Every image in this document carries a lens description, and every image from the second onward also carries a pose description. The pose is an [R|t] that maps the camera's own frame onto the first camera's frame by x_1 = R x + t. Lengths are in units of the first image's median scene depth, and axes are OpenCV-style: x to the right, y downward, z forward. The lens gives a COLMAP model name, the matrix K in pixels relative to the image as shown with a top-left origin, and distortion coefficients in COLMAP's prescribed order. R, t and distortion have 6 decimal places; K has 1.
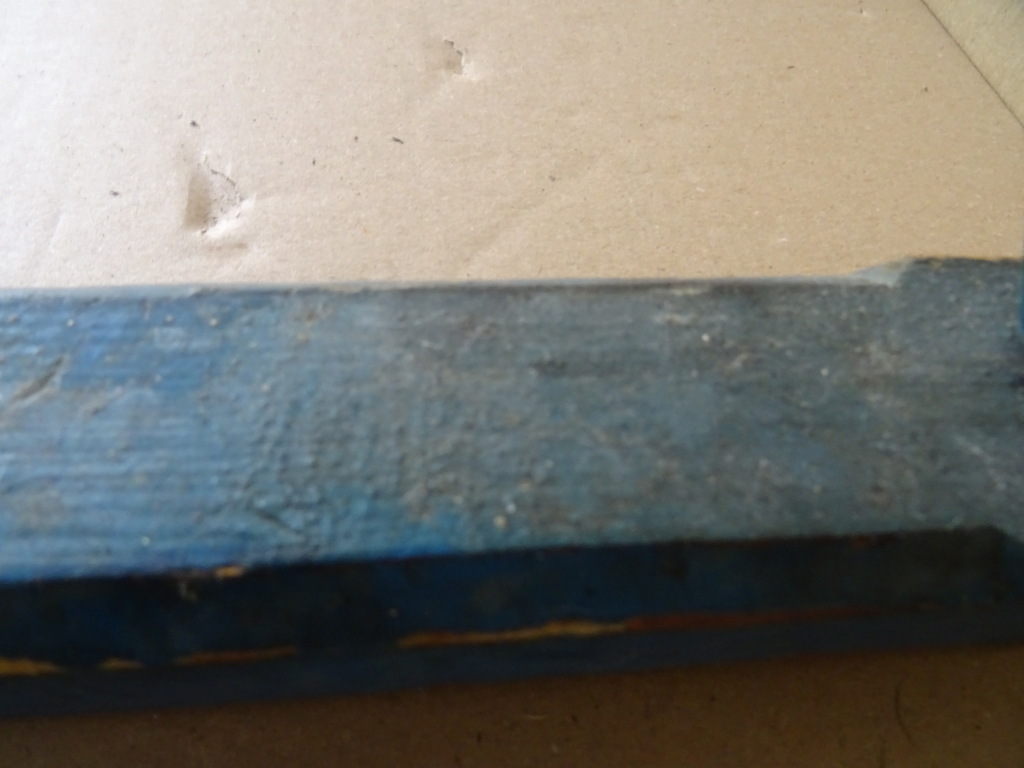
lens RADIAL K [[715.0, 0, 508.9], [0, 715.0, 394.0], [0, 0, 1]] dist [-0.008424, -0.002385]
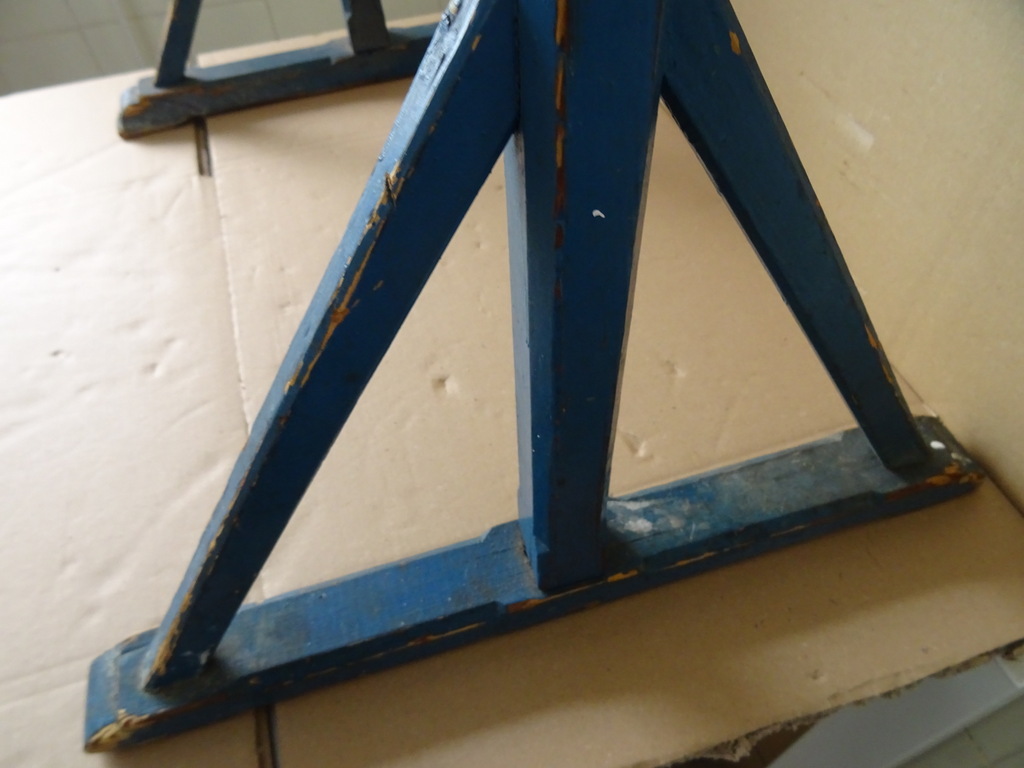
lens RADIAL K [[715.0, 0, 508.4], [0, 715.0, 383.4], [0, 0, 1]] dist [-0.008424, -0.002385]
pose [[0.974279, -0.224811, 0.015510, -1.641342], [0.225231, 0.969280, -0.098831, -0.593586], [0.007185, 0.099782, 0.994983, -3.893135]]
